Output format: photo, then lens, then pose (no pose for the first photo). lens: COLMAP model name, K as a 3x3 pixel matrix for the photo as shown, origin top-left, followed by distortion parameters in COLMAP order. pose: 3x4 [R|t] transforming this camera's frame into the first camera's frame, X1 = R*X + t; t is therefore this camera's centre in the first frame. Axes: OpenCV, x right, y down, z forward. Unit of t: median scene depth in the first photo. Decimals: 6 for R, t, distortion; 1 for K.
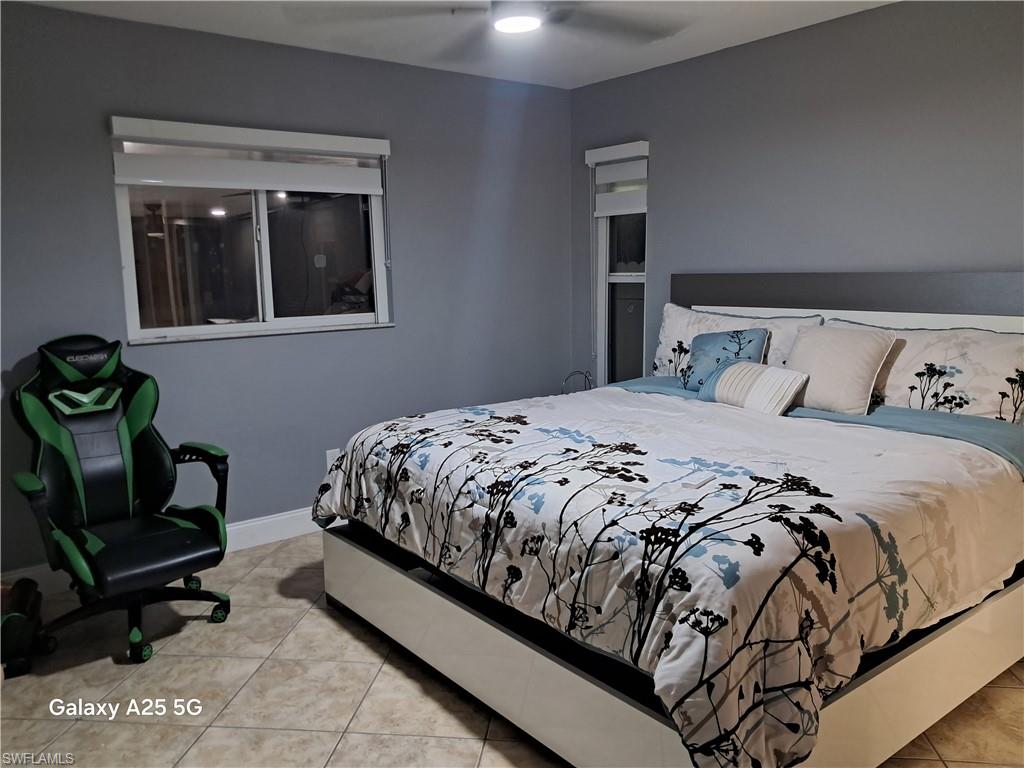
lens RADIAL K [[796.5, 0, 514.2], [0, 796.5, 379.8], [0, 0, 1]] dist [0.063652, -0.106574]
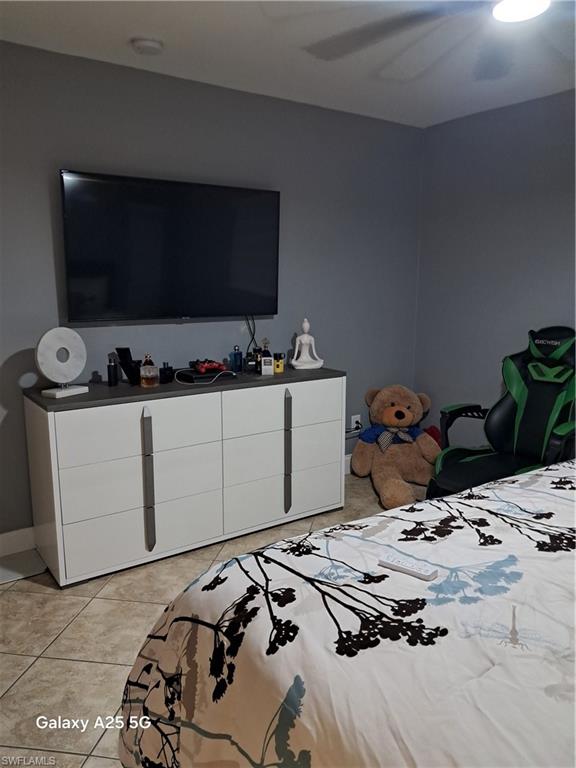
lens RADIAL K [[597.4, 0, 288.1], [0, 597.4, 382.6], [0, 0, 1]] dist [0.063652, -0.106574]
pose [[-0.049099, 0.189733, -0.980607, 0.820930], [-0.139583, 0.970853, 0.194834, -0.155849], [0.988992, 0.146442, -0.021184, 0.914254]]
